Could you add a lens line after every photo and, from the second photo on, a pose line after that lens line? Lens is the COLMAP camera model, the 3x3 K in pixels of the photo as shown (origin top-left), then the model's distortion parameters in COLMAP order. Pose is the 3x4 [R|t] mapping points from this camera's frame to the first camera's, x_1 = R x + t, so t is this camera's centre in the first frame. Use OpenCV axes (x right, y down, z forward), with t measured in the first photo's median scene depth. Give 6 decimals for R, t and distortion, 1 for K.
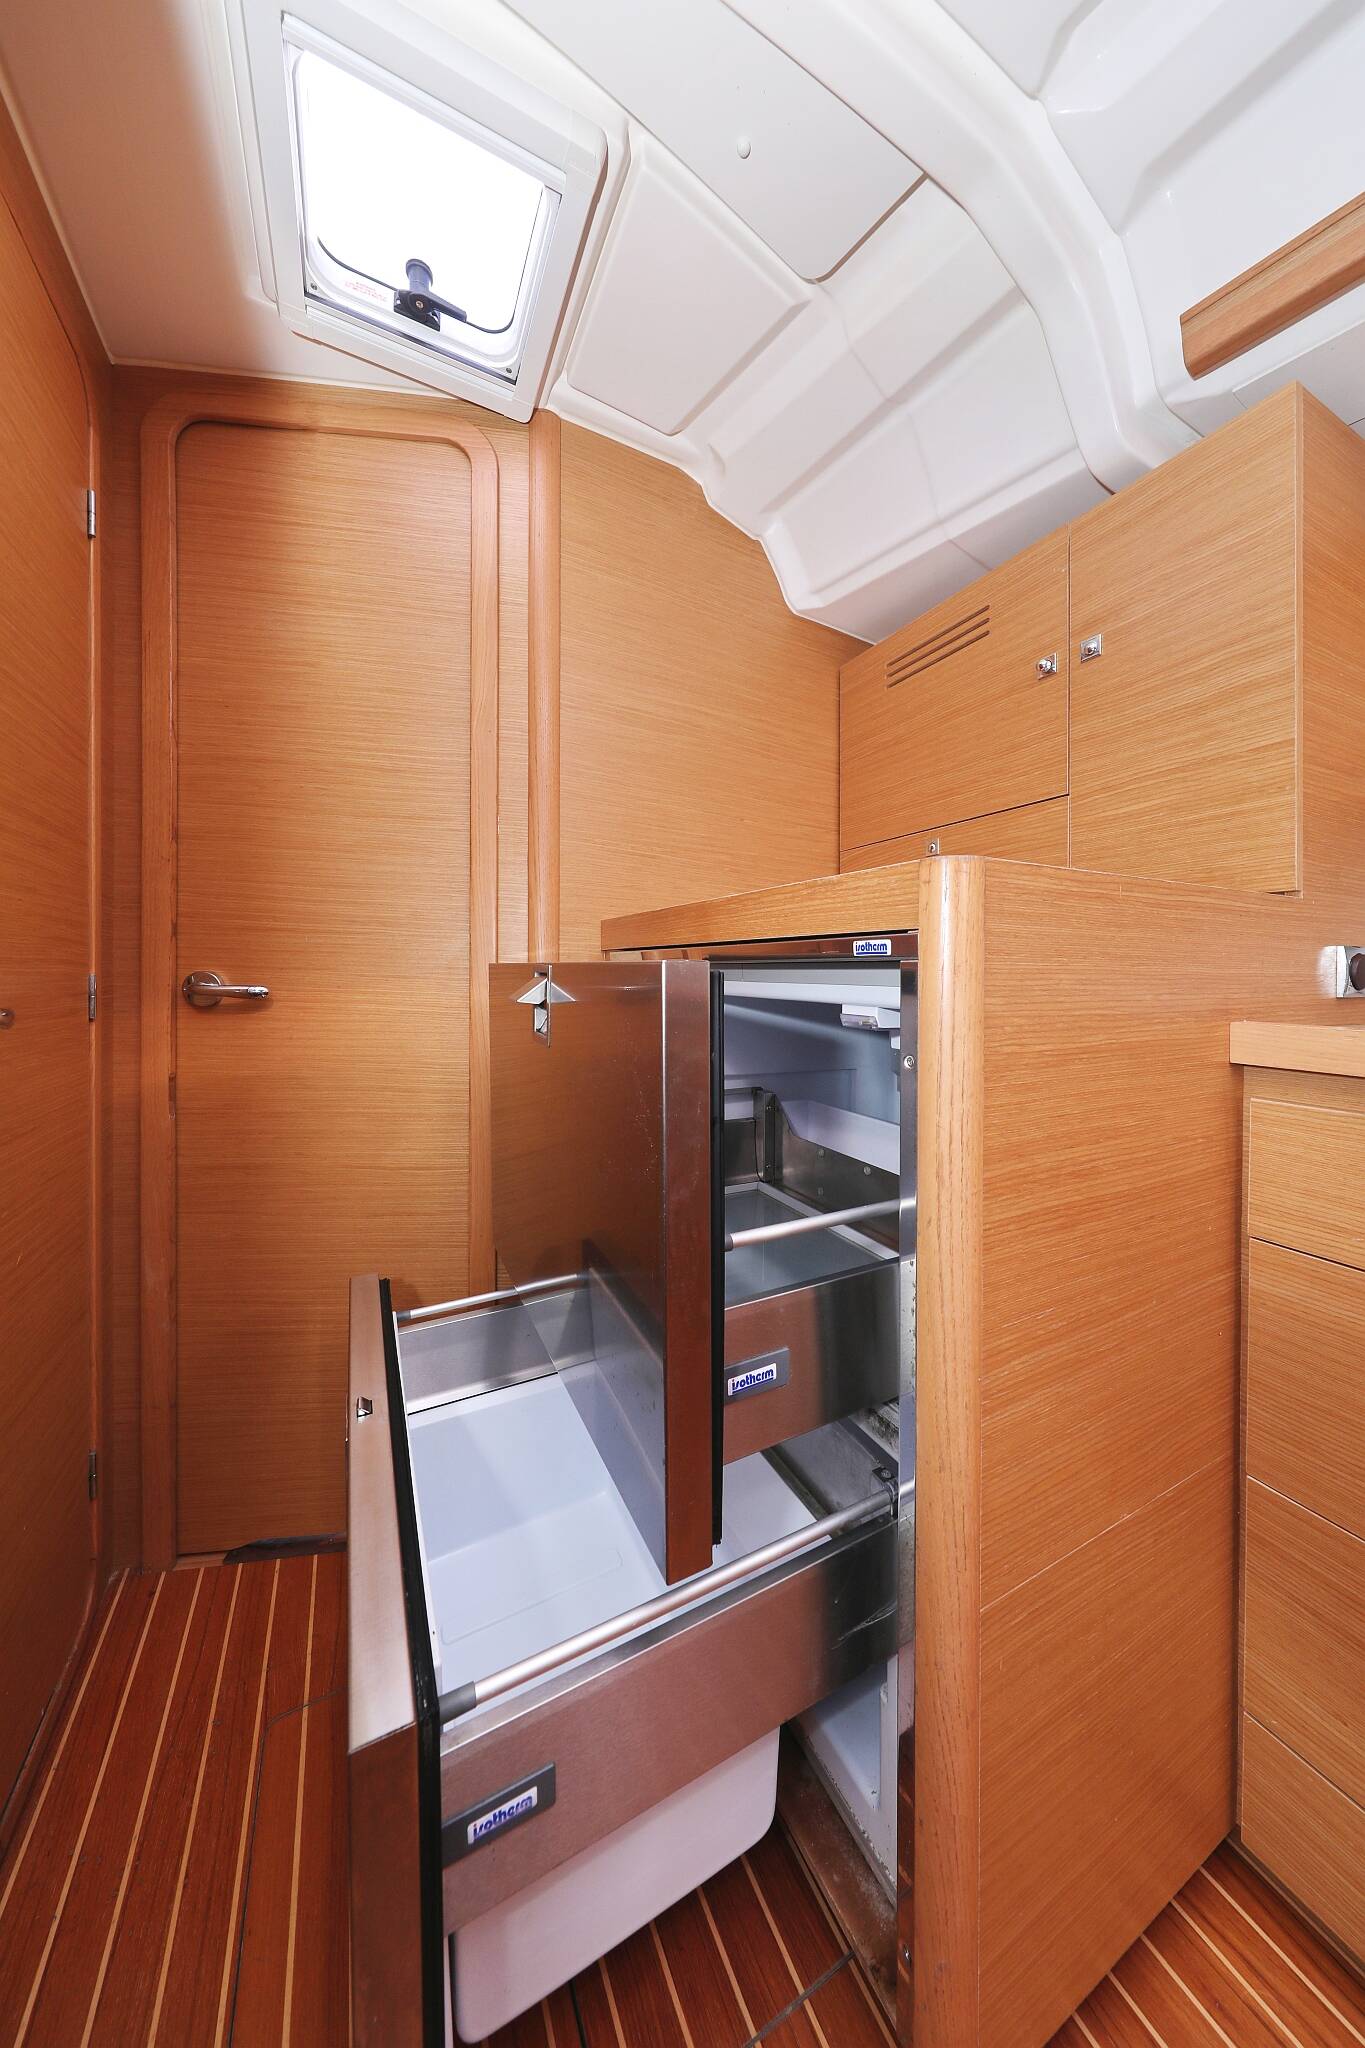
lens RADIAL K [[656.7, 0, 616.7], [0, 656.7, 968.3], [0, 0, 1]] dist [-0.000437, -0.000801]
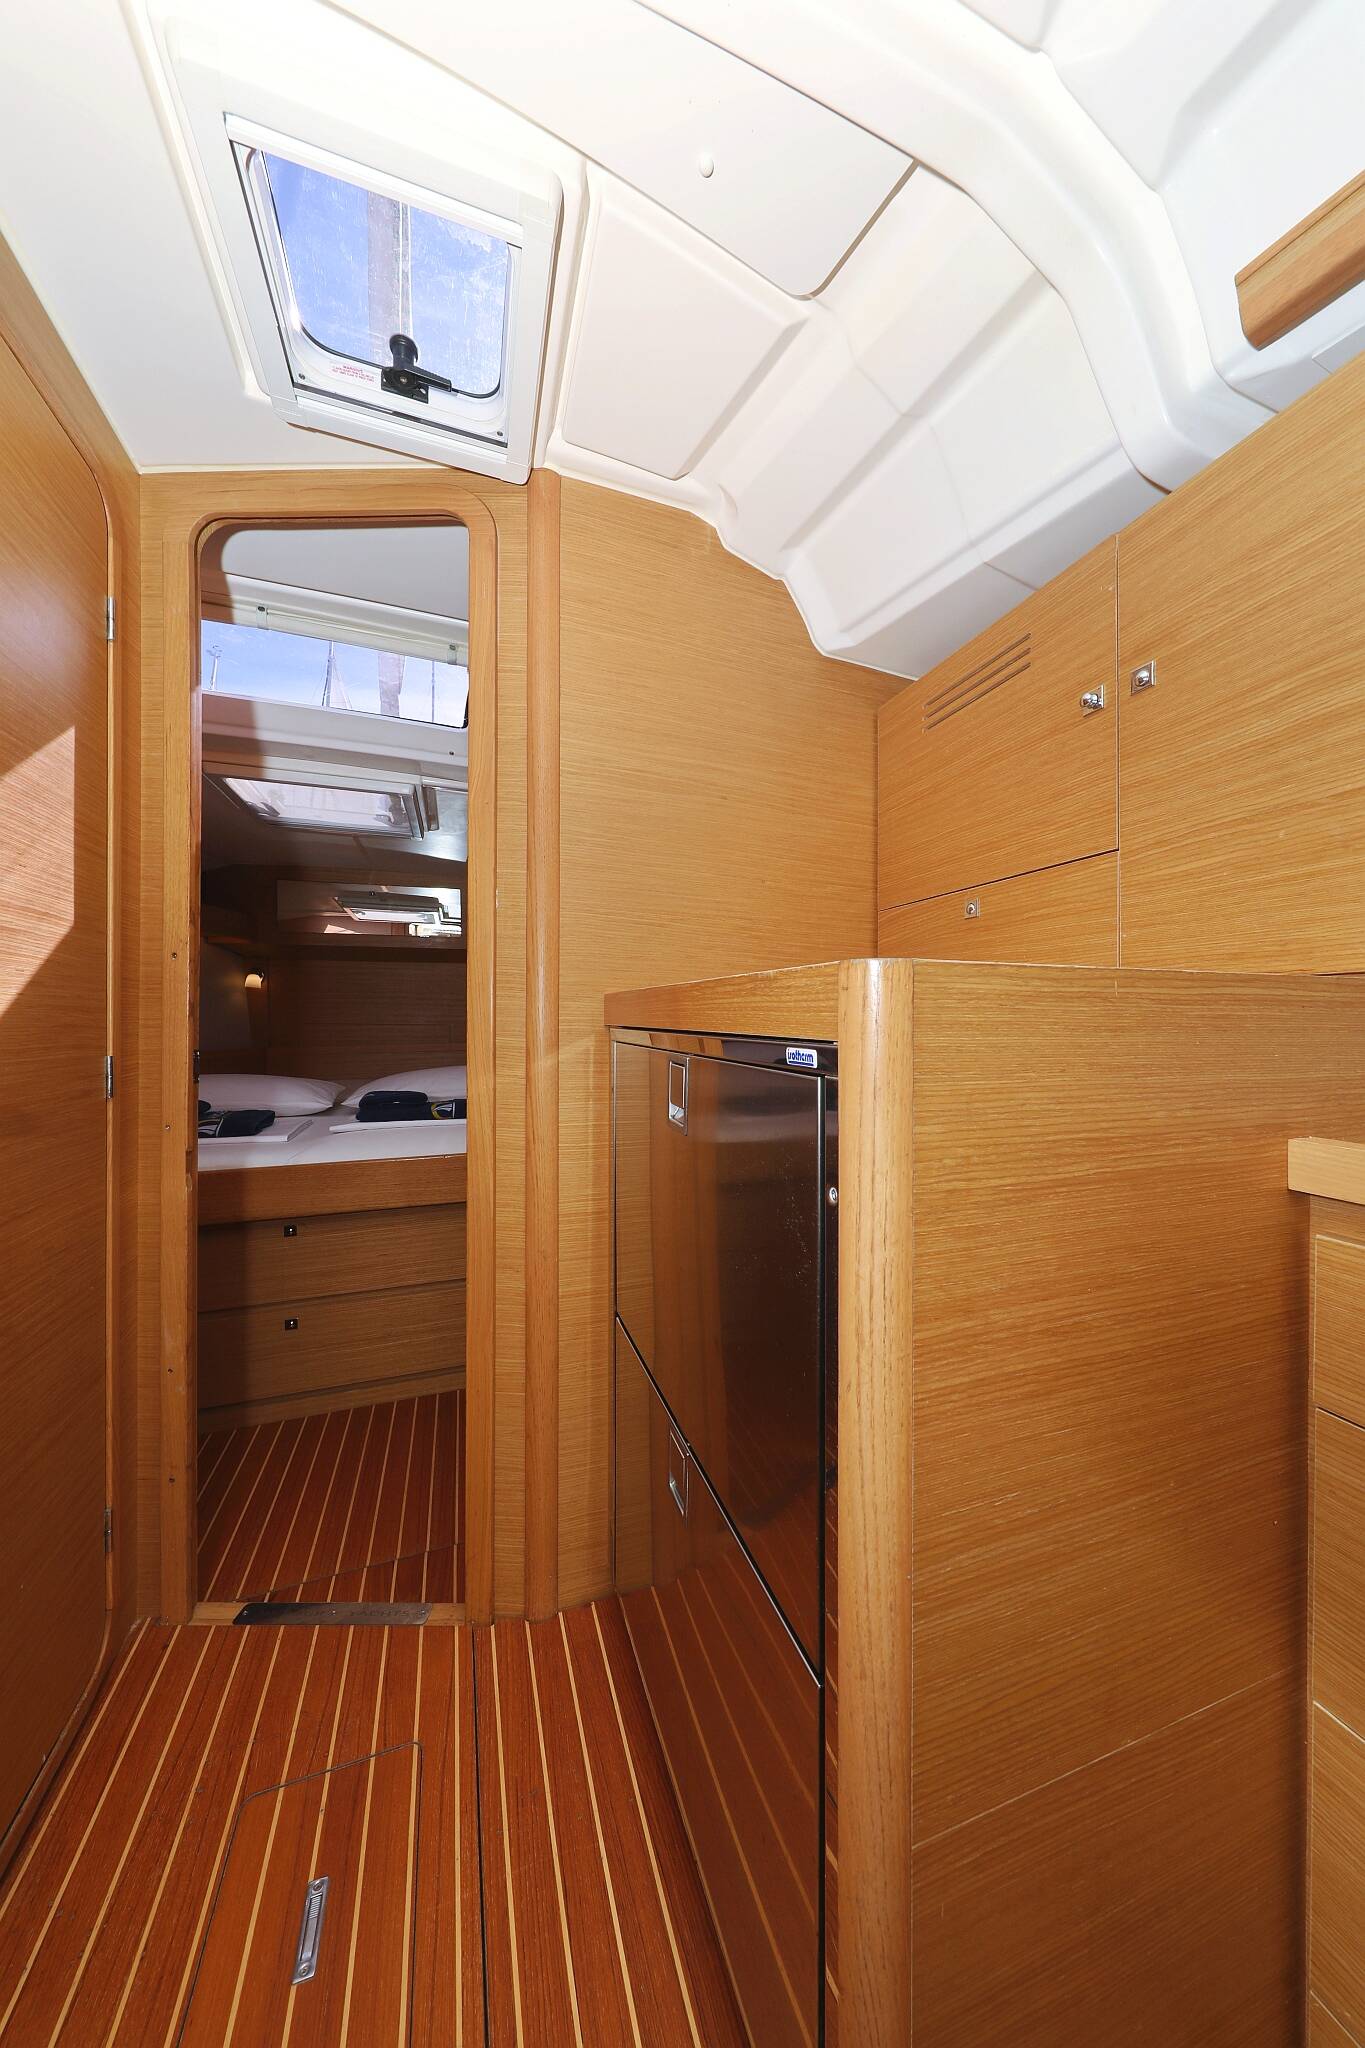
lens RADIAL K [[656.7, 0, 640.4], [0, 656.7, 1006.1], [0, 0, 1]] dist [-0.000437, -0.000801]
pose [[0.990769, -0.004975, -0.135471, 0.221703], [0.005010, 0.999987, -0.000081, -0.075578], [0.135469, -0.000598, 0.990781, 0.077536]]
